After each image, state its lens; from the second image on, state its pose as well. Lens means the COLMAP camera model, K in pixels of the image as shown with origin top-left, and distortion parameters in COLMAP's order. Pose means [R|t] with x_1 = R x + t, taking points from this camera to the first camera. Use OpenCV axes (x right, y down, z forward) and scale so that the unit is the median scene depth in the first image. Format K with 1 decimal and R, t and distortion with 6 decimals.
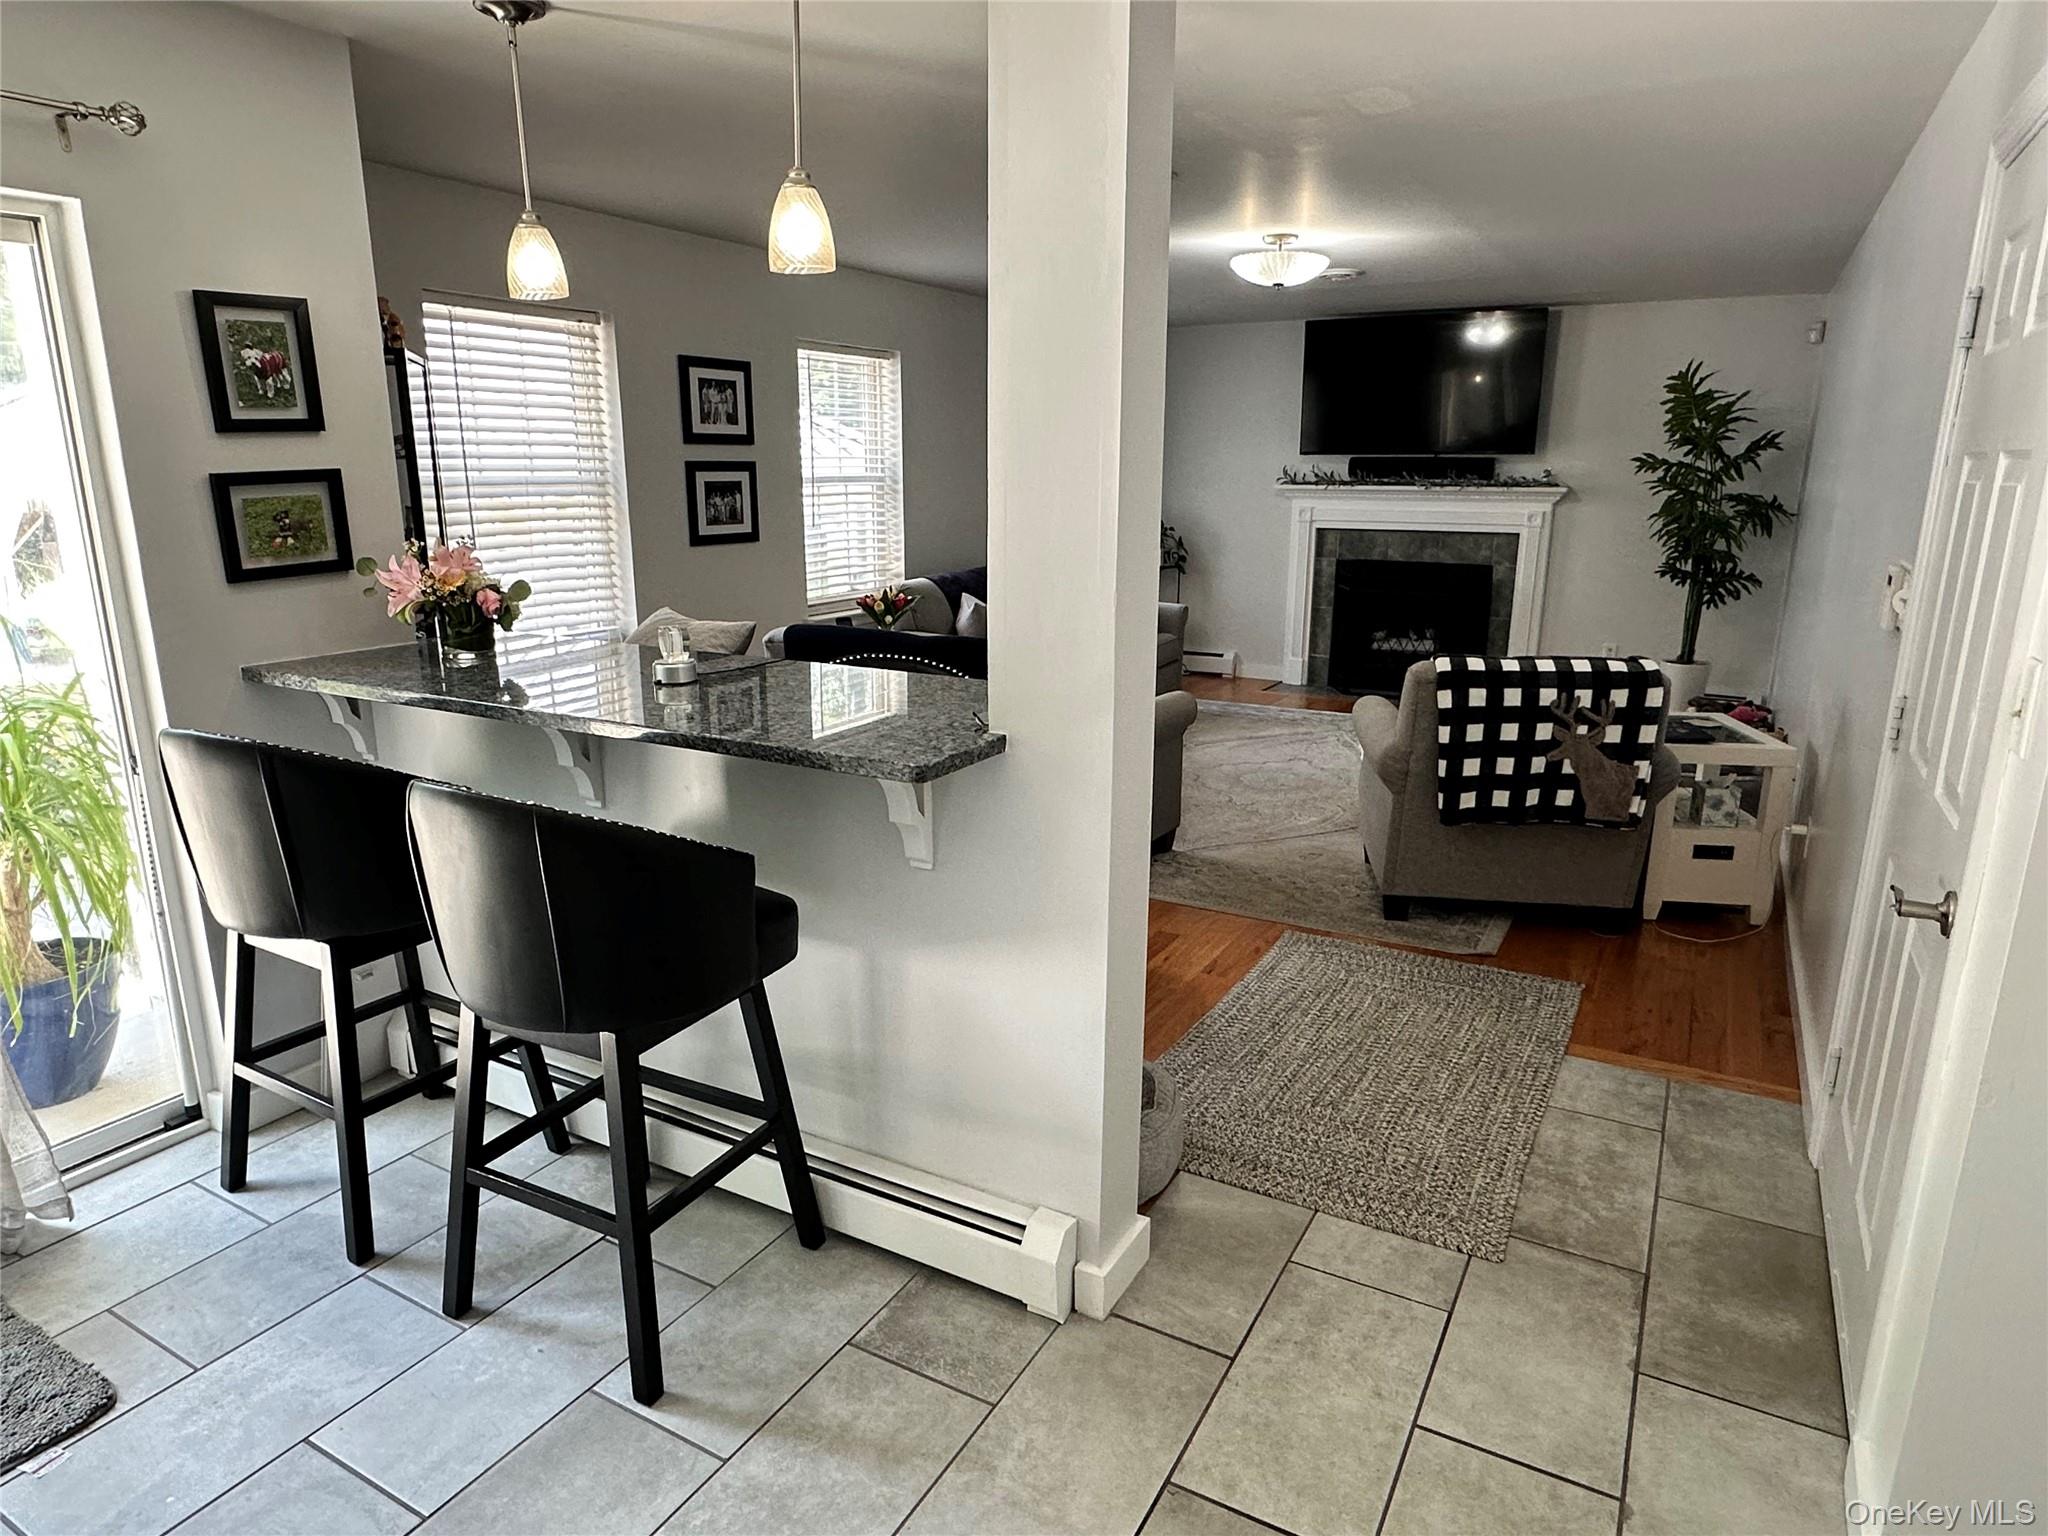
lens RADIAL K [[1220.6, 0, 1024.0], [0, 1220.6, 768.0], [0, 0, 1]] dist [-0.002192, -0.001021]
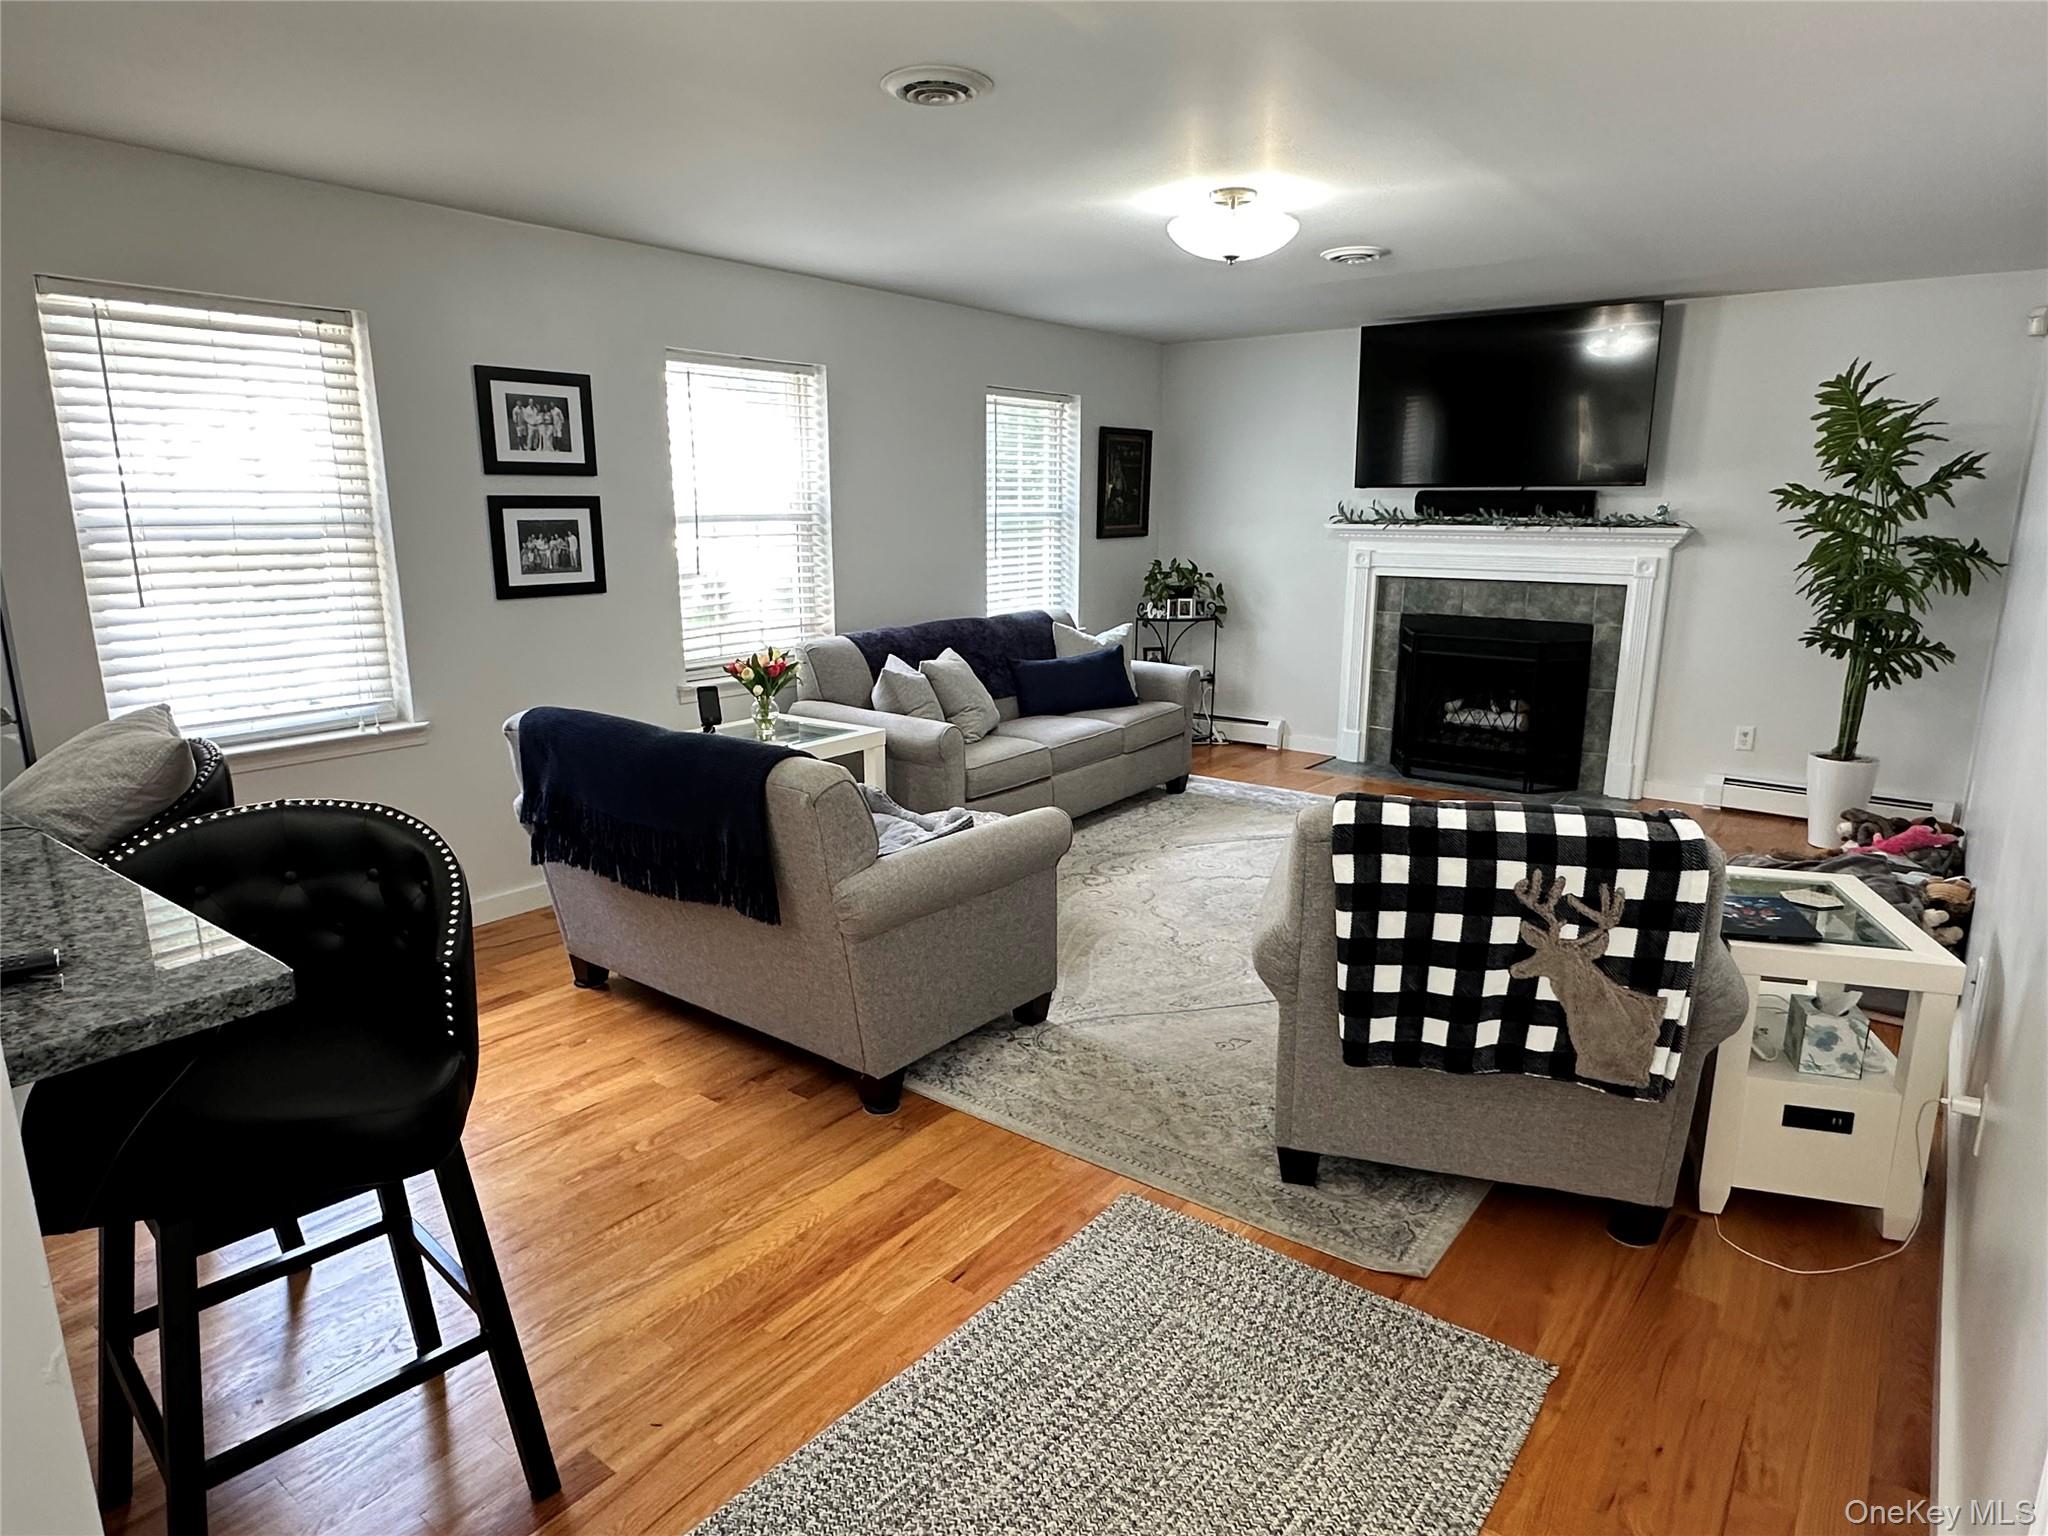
lens RADIAL K [[1196.0, 0, 1024.0], [0, 1196.0, 768.0], [0, 0, 1]] dist [-0.003067, 0.000385]
pose [[0.990069, 0.028872, -0.137585, 0.175879], [-0.032305, 0.999218, -0.022779, -0.058809], [0.136820, 0.026997, 0.990228, 0.244922]]
